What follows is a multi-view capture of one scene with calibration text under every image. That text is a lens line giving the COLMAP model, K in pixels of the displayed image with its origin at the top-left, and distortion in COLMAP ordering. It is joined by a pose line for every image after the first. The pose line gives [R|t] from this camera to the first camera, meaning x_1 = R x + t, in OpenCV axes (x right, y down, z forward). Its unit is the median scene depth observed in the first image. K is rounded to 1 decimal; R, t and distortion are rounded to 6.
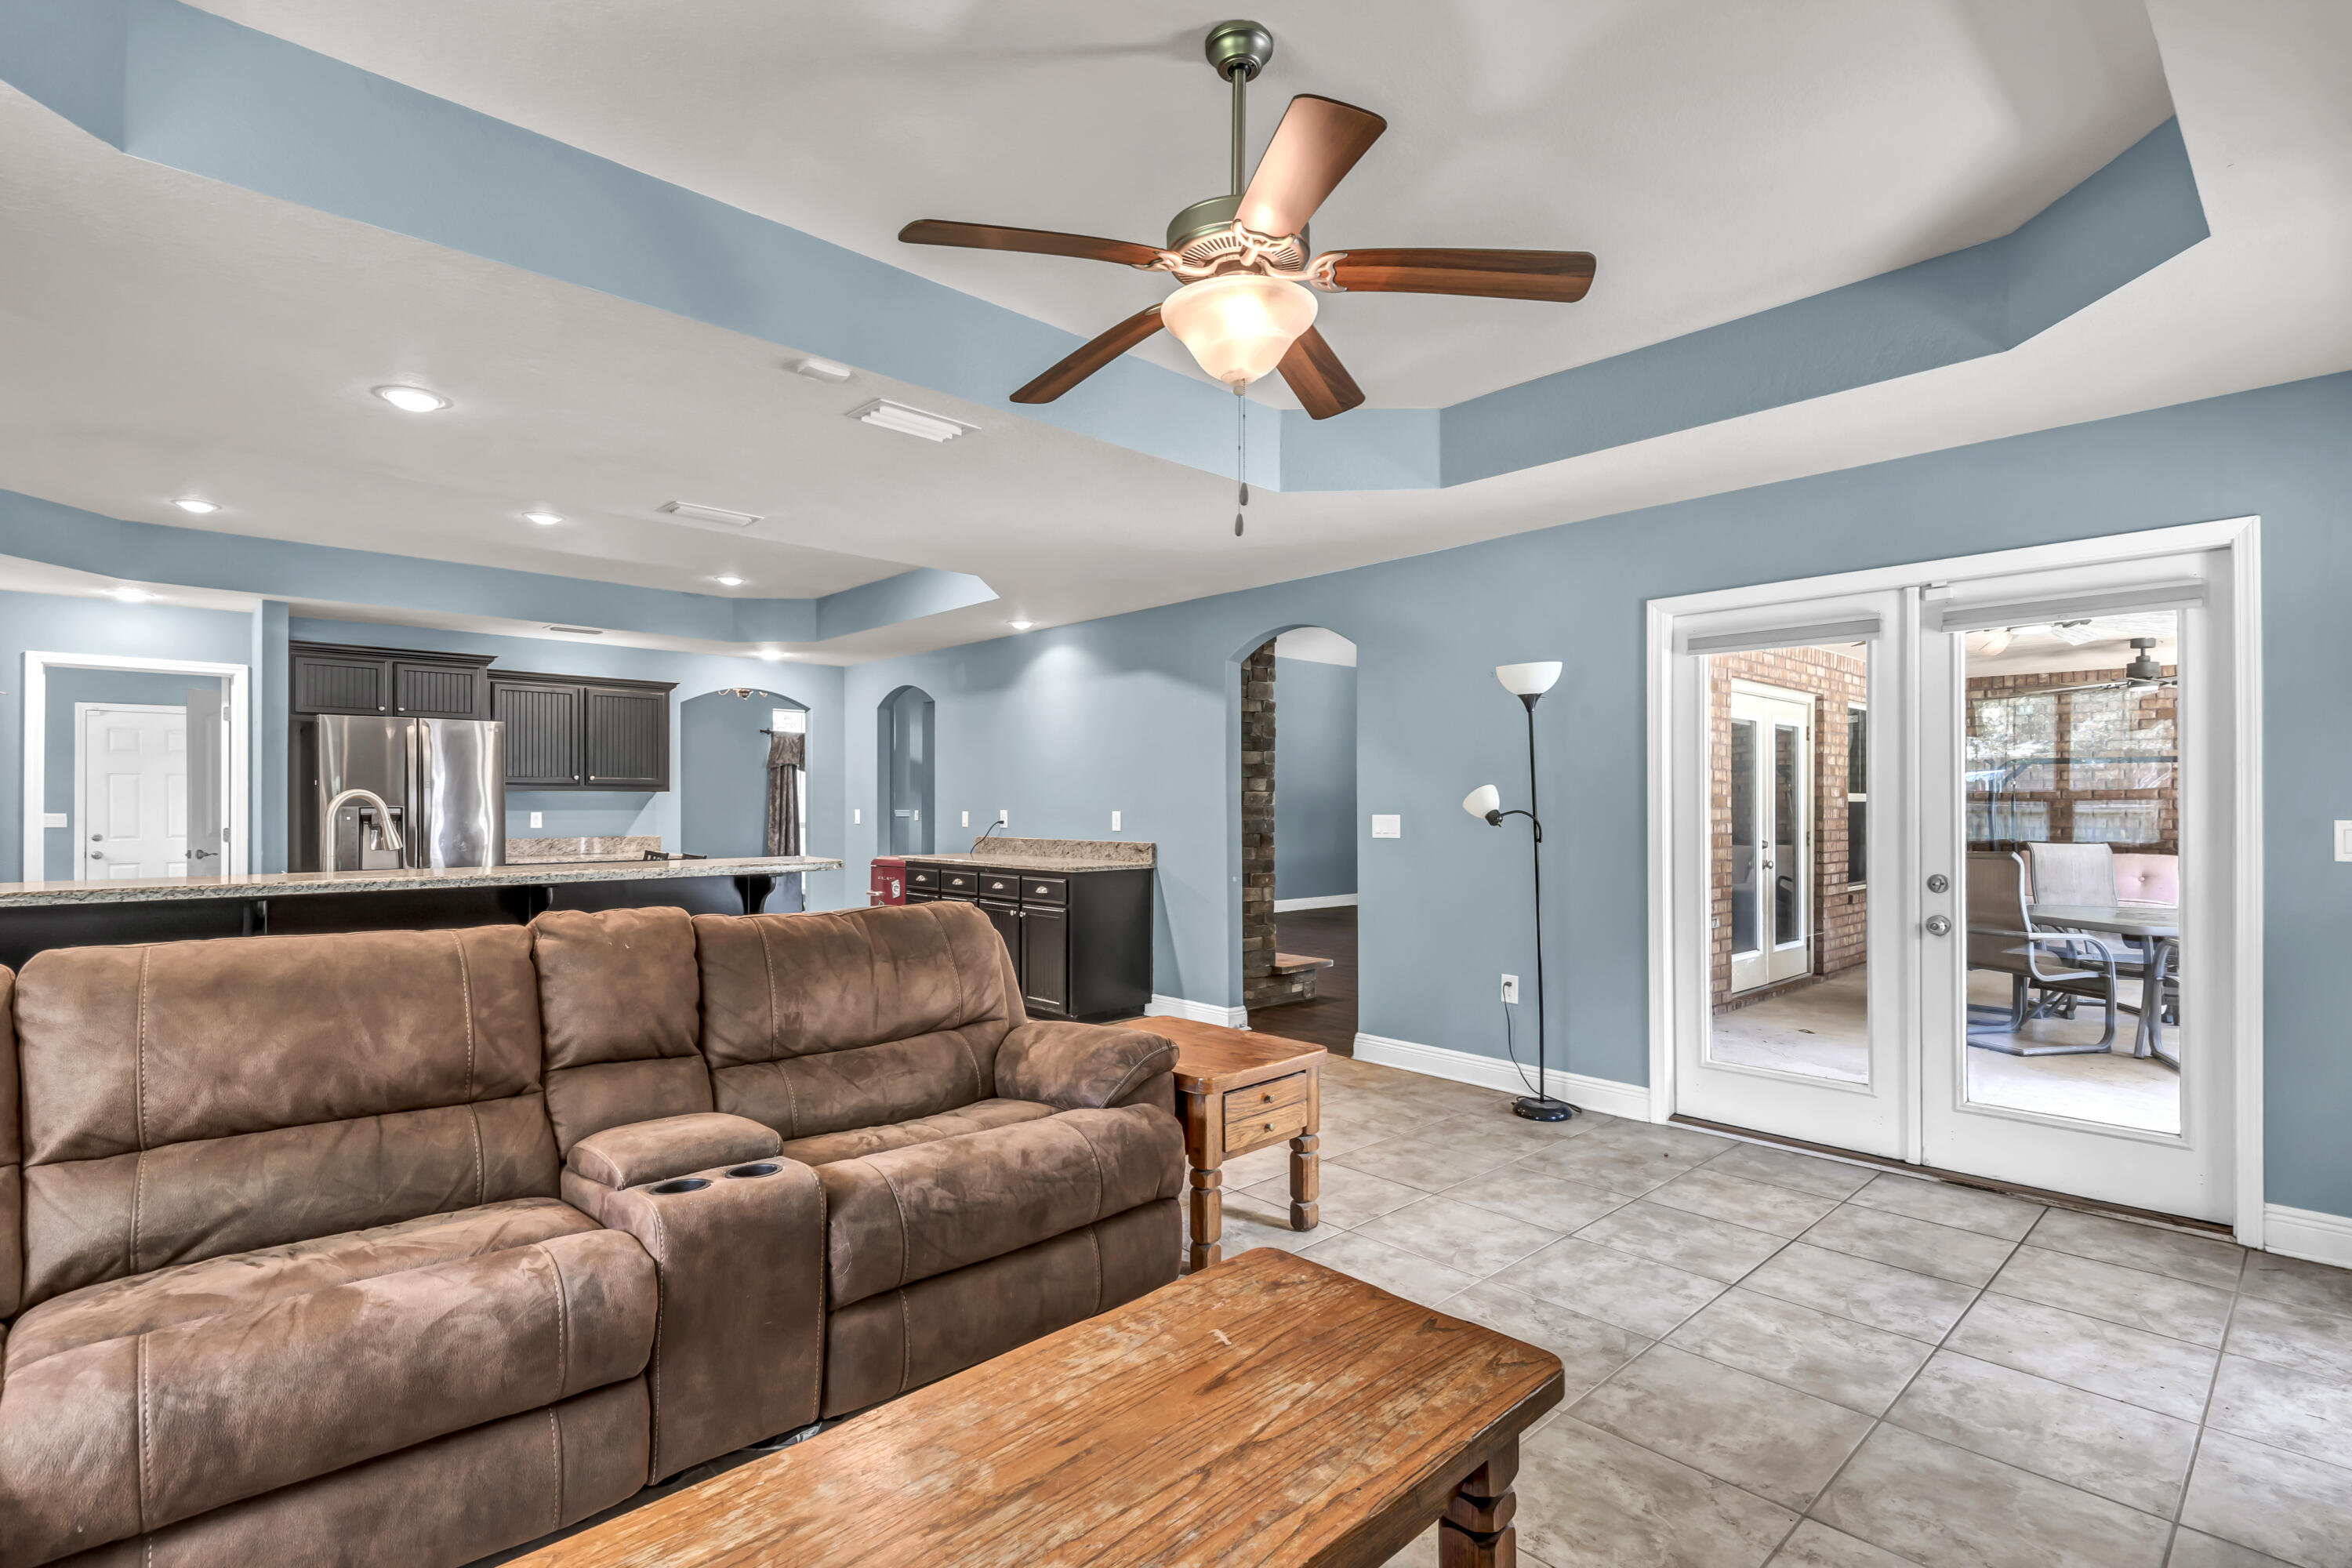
lens RADIAL K [[1103.3, 0, 1168.4], [0, 1103.3, 783.7], [0, 0, 1]] dist [0.012327, -0.002999]
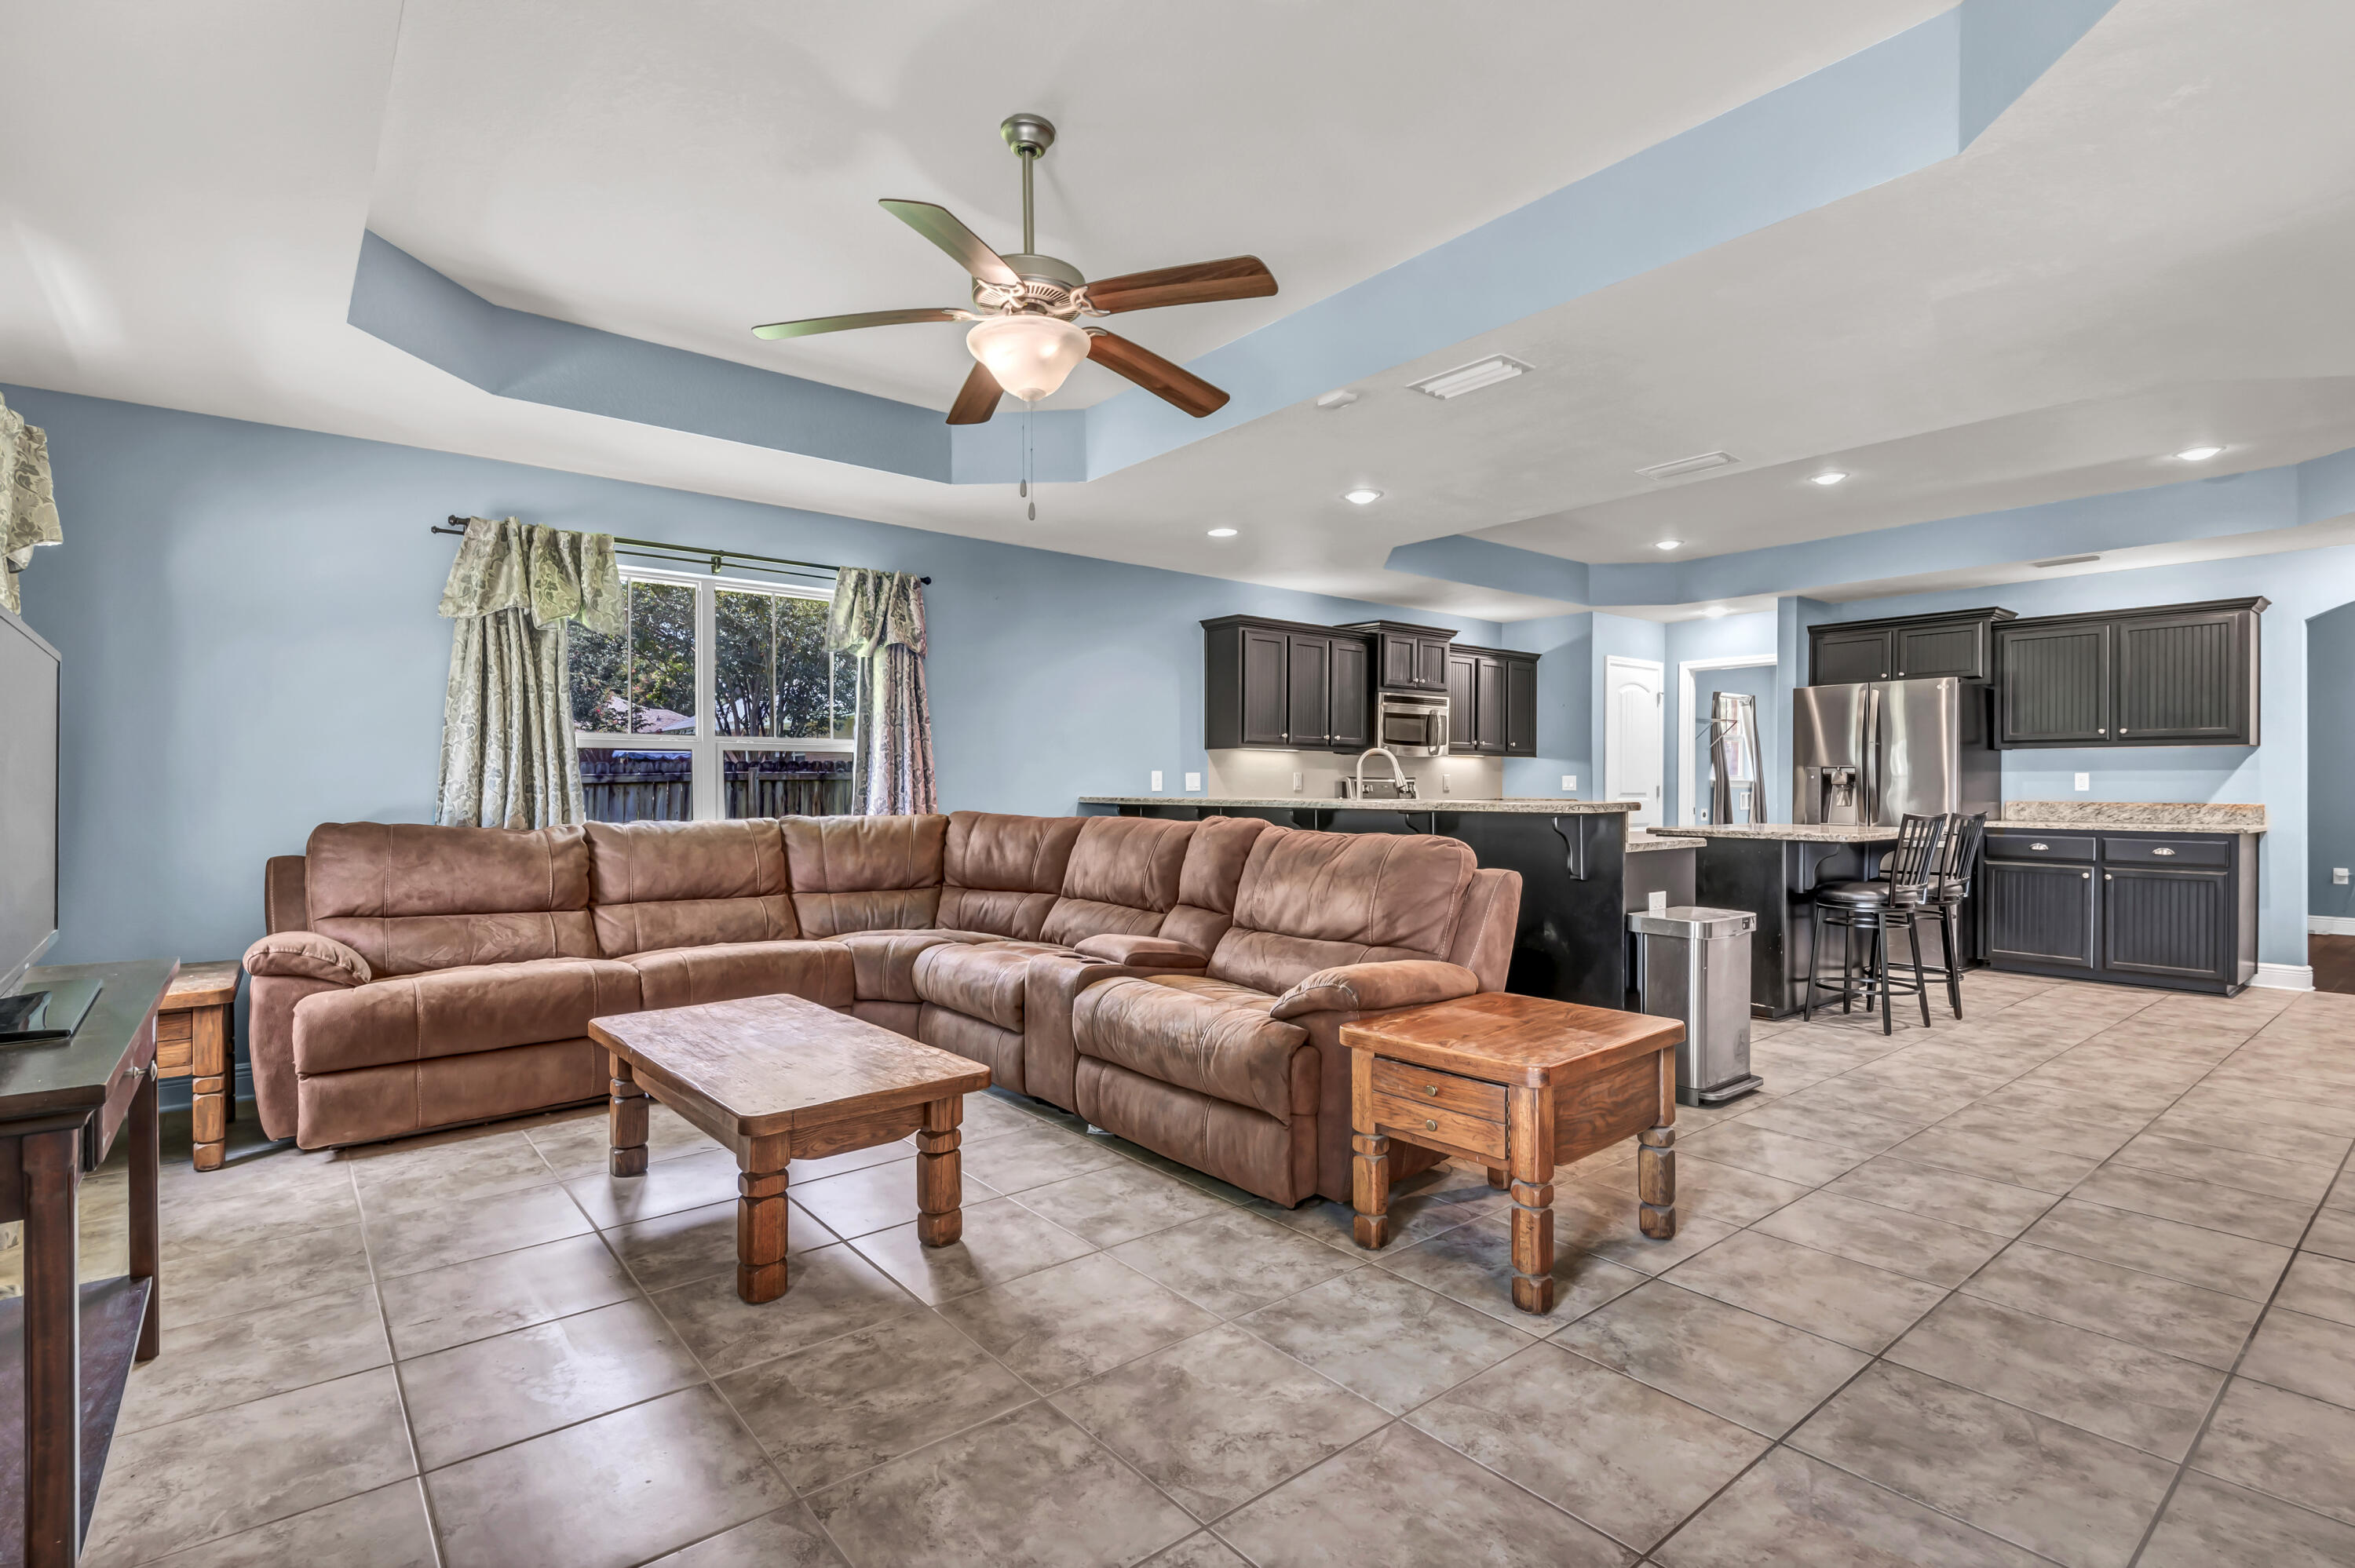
lens RADIAL K [[1104.5, 0, 1170.7], [0, 1104.5, 796.4], [0, 0, 1]] dist [0.012327, -0.002999]
pose [[-0.047831, 0.011111, -0.998794, 0.393756], [0.020728, 0.999734, 0.010129, 0.022781], [0.998640, -0.020218, -0.048048, 0.366780]]
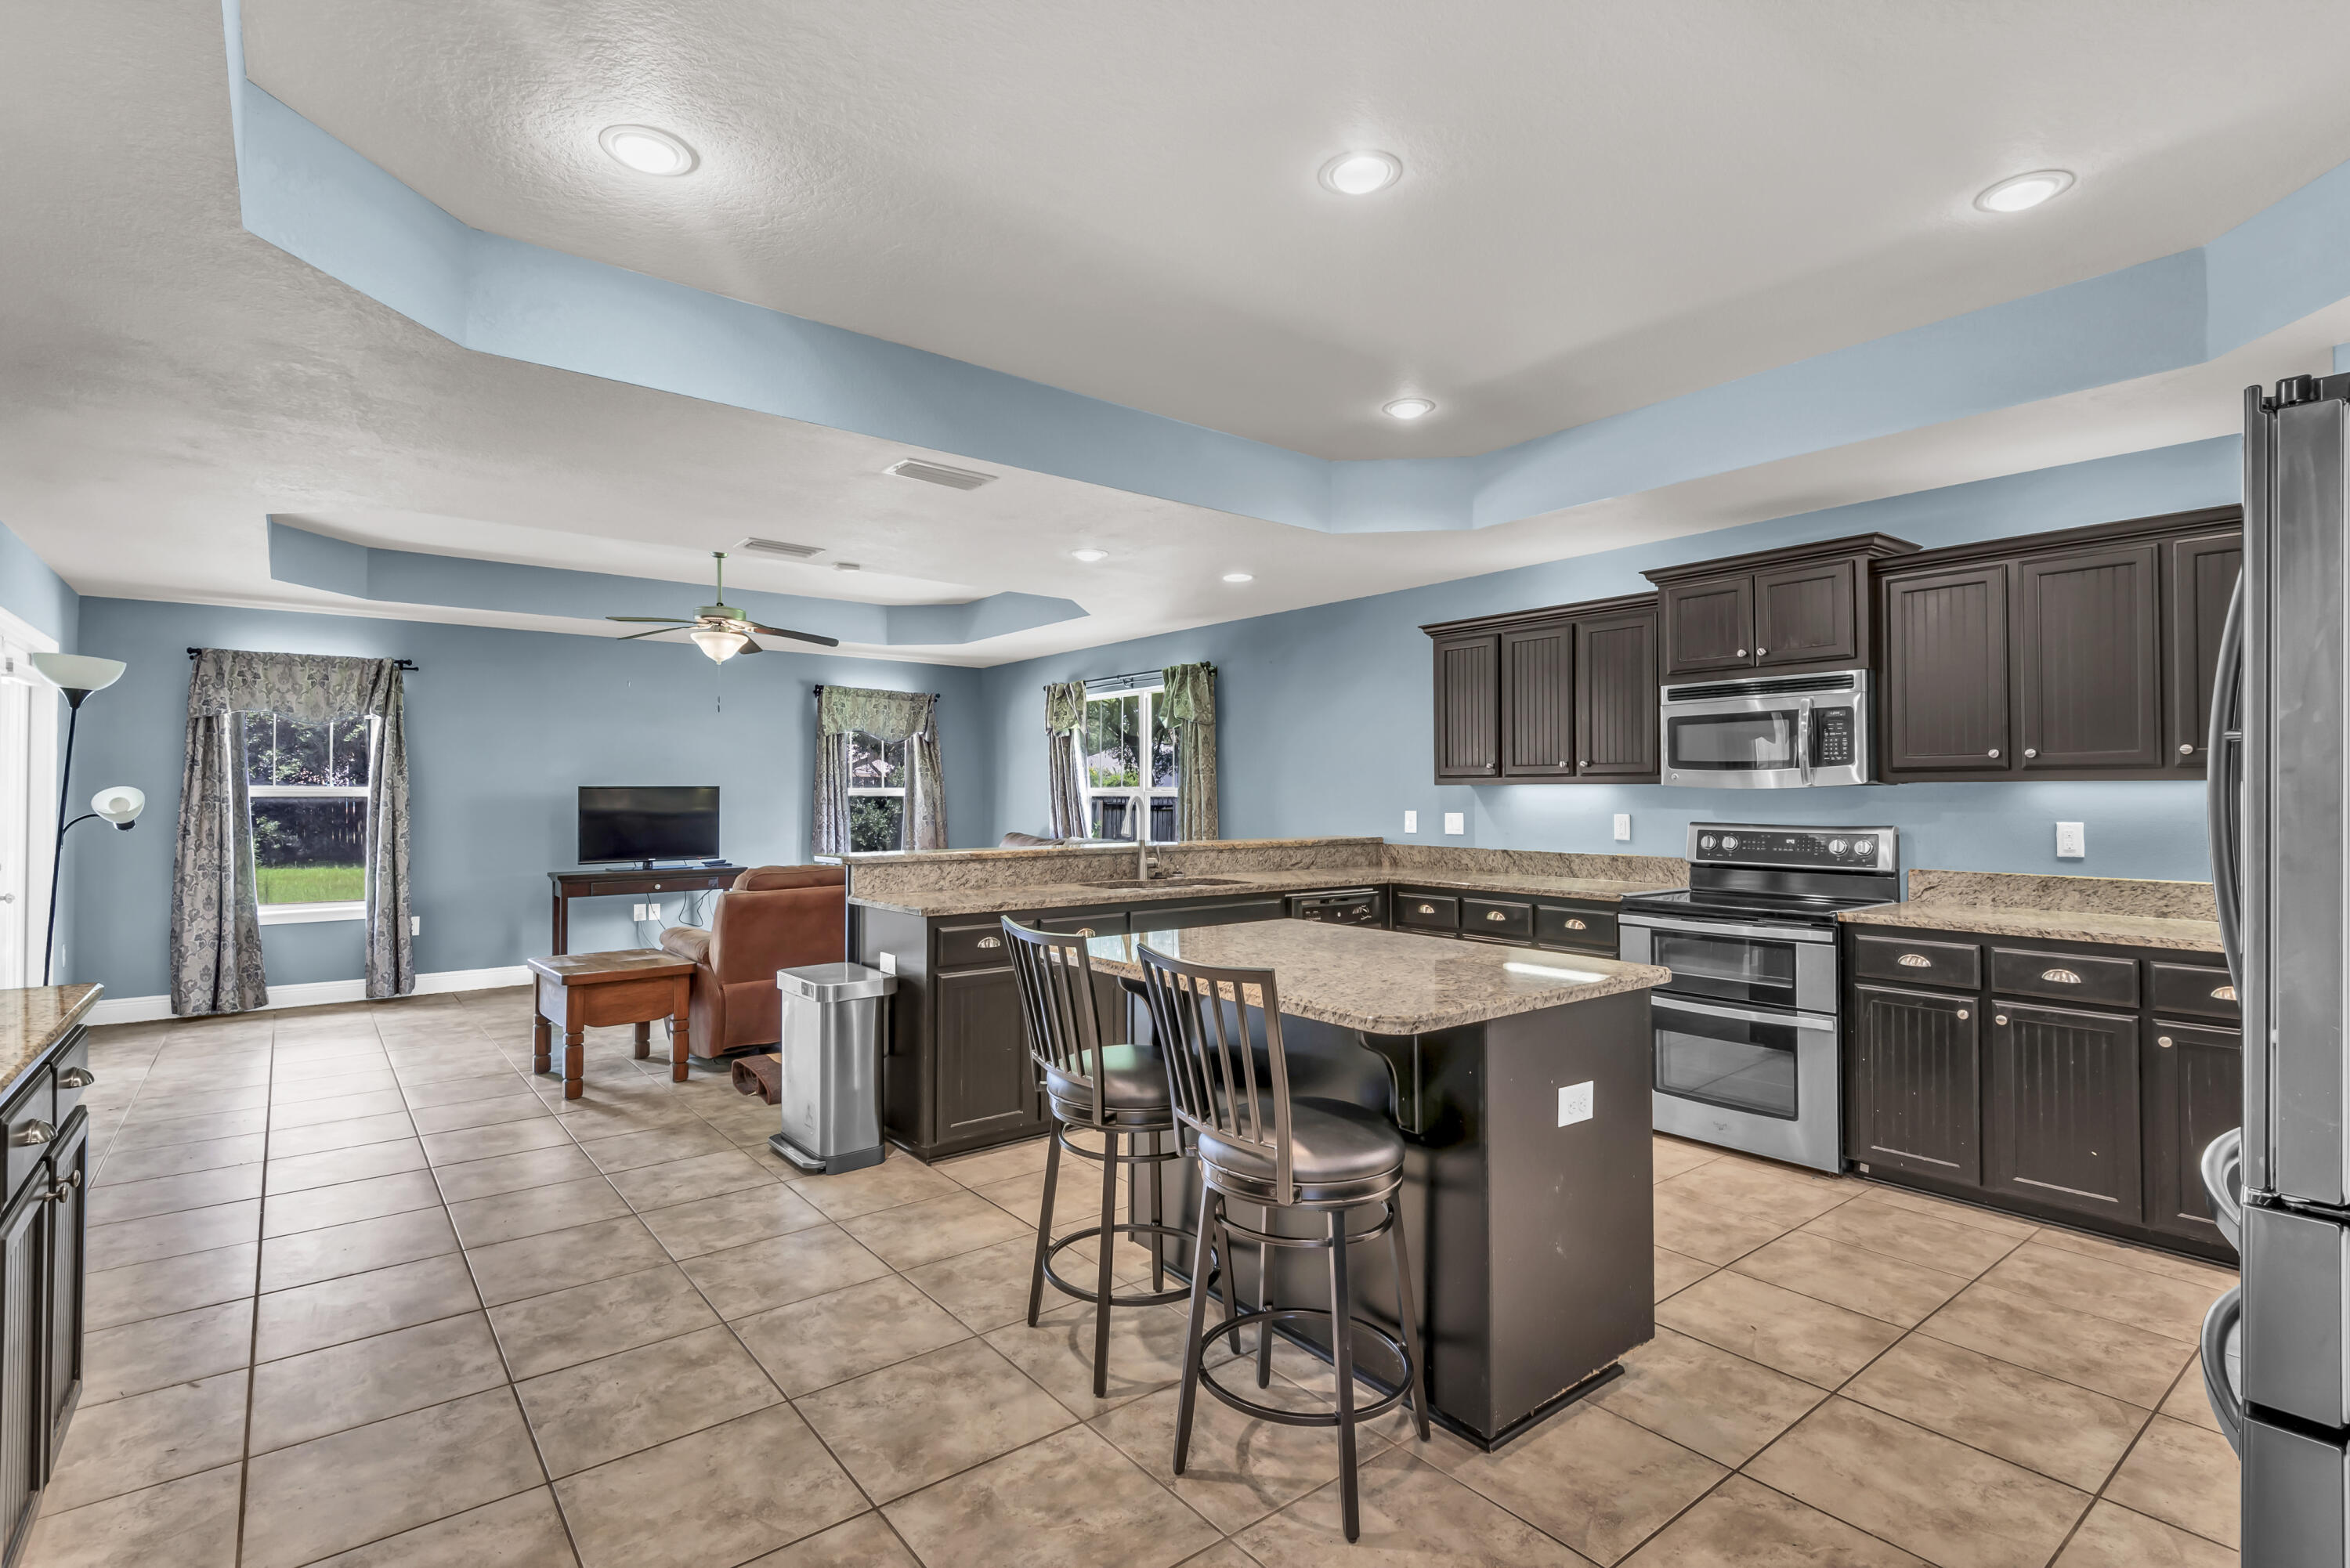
lens RADIAL K [[1102.2, 0, 1154.2], [0, 1102.2, 781.5], [0, 0, 1]] dist [0.012327, -0.002999]
pose [[-0.995975, -0.000154, 0.089631, -0.433903], [-0.002742, 0.999583, -0.028751, 0.014163], [-0.089590, -0.028882, -0.995560, 1.198638]]
